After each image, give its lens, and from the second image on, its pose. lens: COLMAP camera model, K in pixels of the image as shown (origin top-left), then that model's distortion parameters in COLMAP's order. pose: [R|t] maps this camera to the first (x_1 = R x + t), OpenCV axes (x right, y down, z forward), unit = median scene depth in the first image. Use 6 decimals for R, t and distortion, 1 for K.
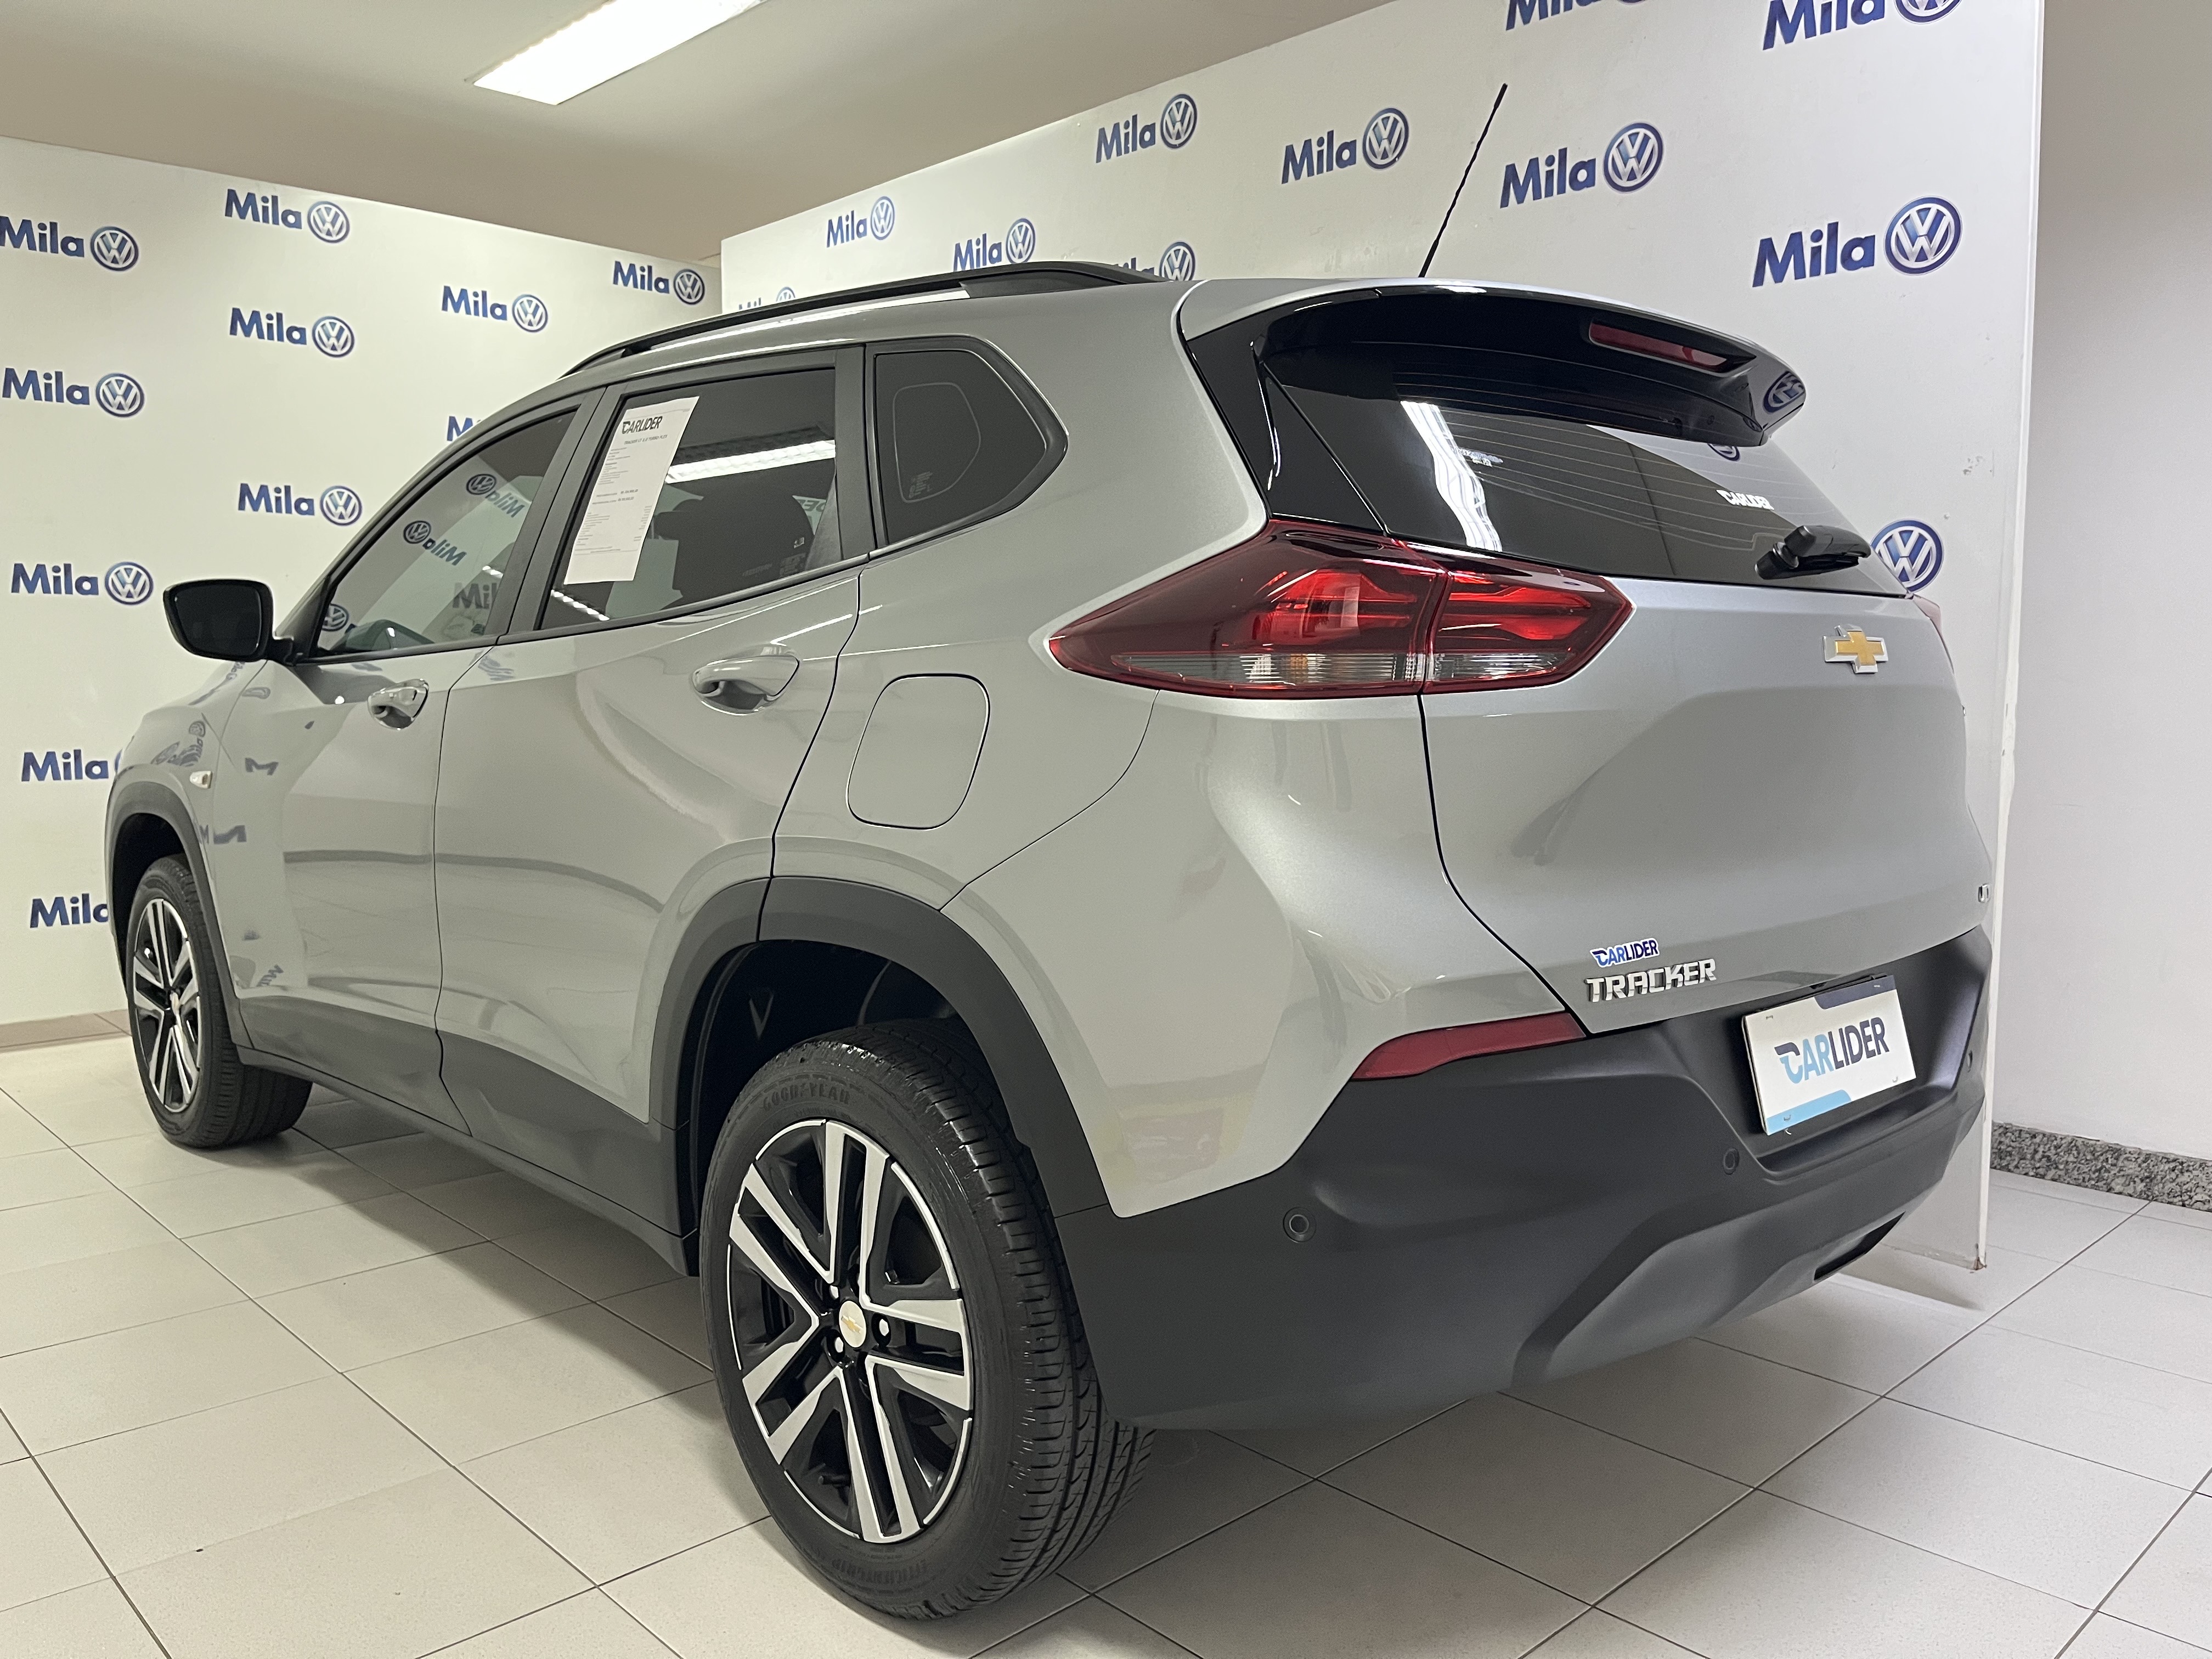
lens RADIAL K [[1679.8, 0, 1101.3], [0, 1679.8, 828.8], [0, 0, 1]] dist [0.050787, -0.072451]
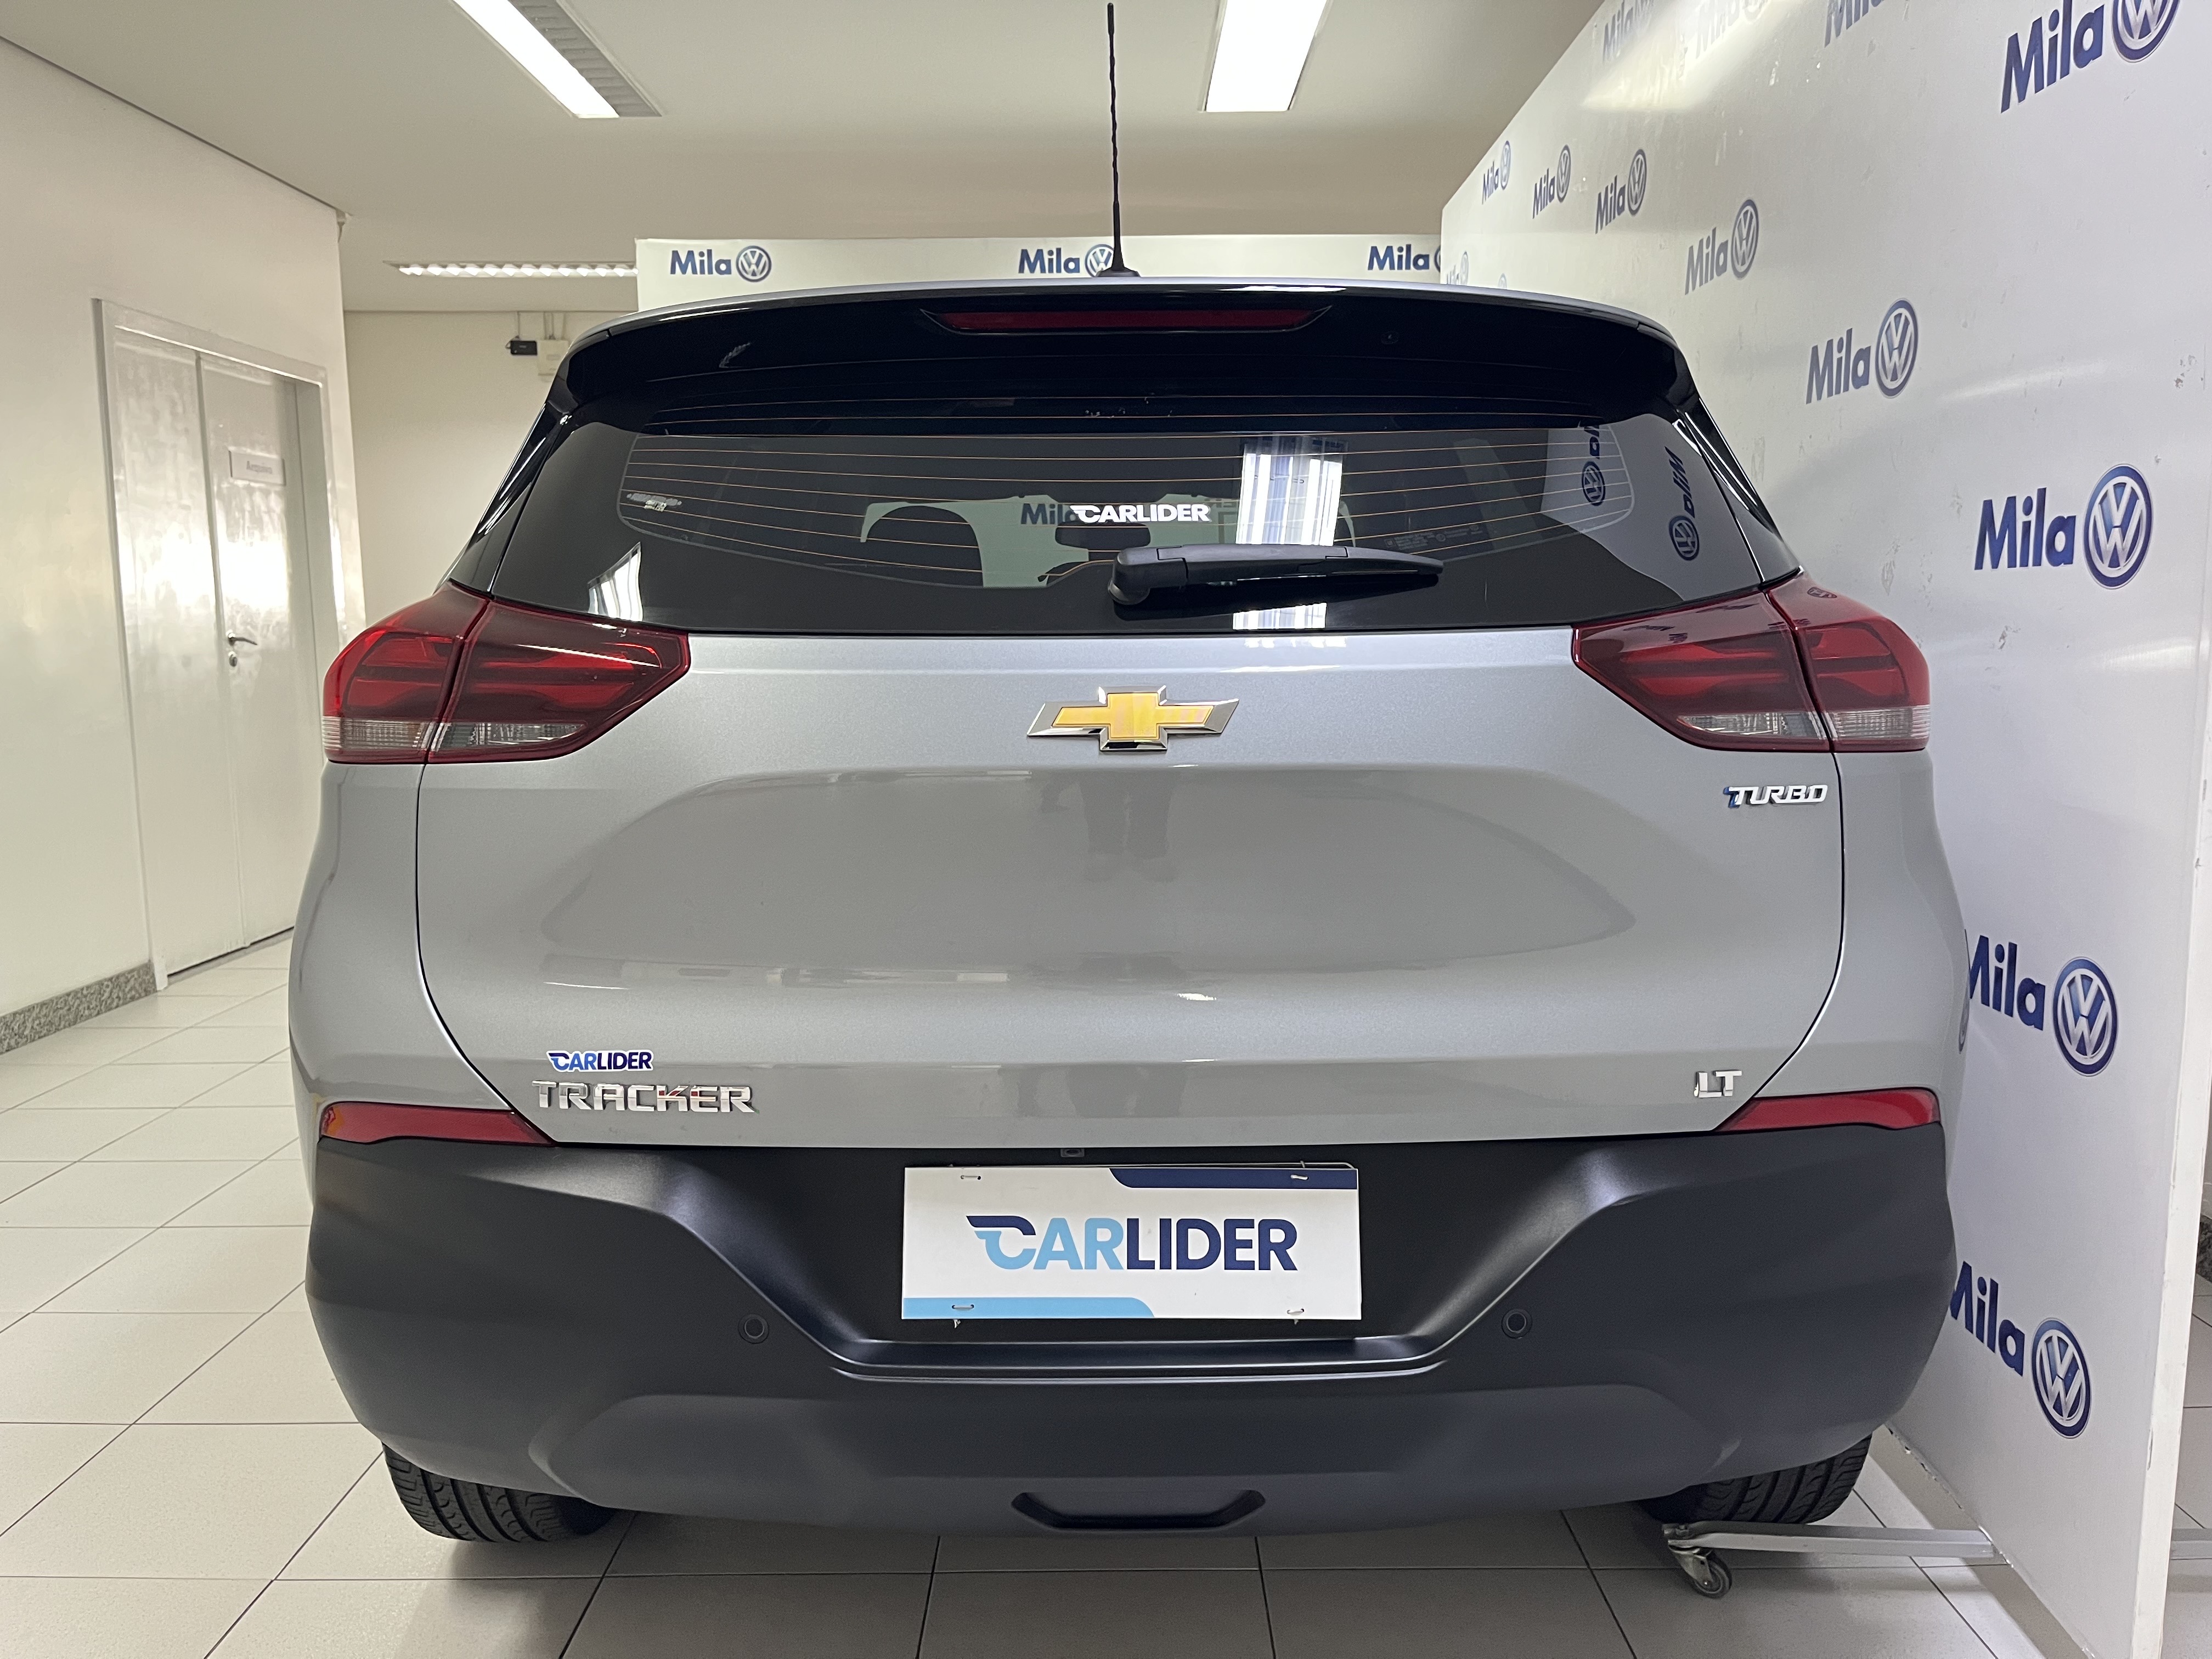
lens RADIAL K [[1679.8, 0, 1103.4], [0, 1679.8, 832.6], [0, 0, 1]] dist [0.050787, -0.072451]
pose [[0.722148, 0.078436, -0.687277, 0.959746], [-0.055696, 0.996918, 0.055252, -0.096620], [0.689493, -0.001621, 0.724291, 0.462002]]
